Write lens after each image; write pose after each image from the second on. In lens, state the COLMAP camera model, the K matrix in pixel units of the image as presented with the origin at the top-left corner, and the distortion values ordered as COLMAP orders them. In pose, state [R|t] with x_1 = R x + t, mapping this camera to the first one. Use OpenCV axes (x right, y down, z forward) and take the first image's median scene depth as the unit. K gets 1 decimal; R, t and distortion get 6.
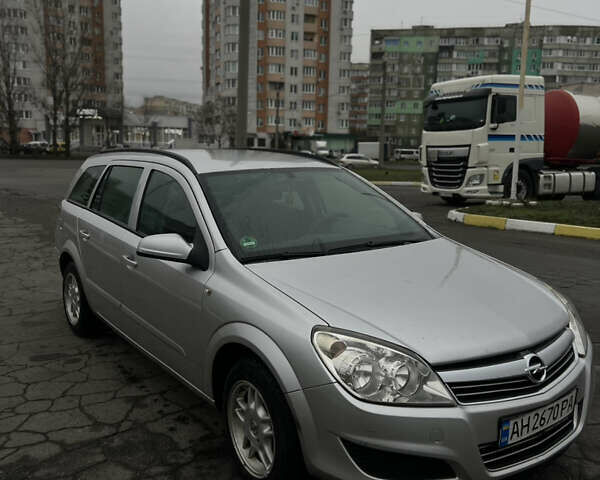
lens RADIAL K [[651.2, 0, 300.0], [0, 651.2, 240.0], [0, 0, 1]] dist [0.007793, -0.006871]
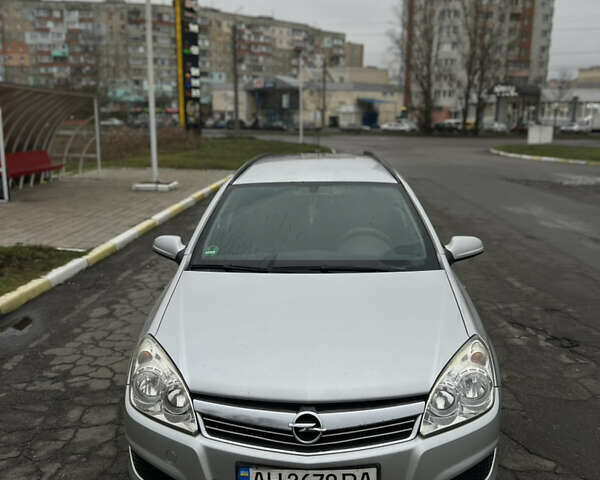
lens RADIAL K [[651.2, 0, 300.0], [0, 651.2, 240.0], [0, 0, 1]] dist [0.007793, -0.006871]
pose [[0.752182, 0.110922, -0.649553, 0.116900], [-0.080838, 0.993818, 0.076101, -0.017360], [0.653978, -0.004733, 0.756499, 0.037162]]
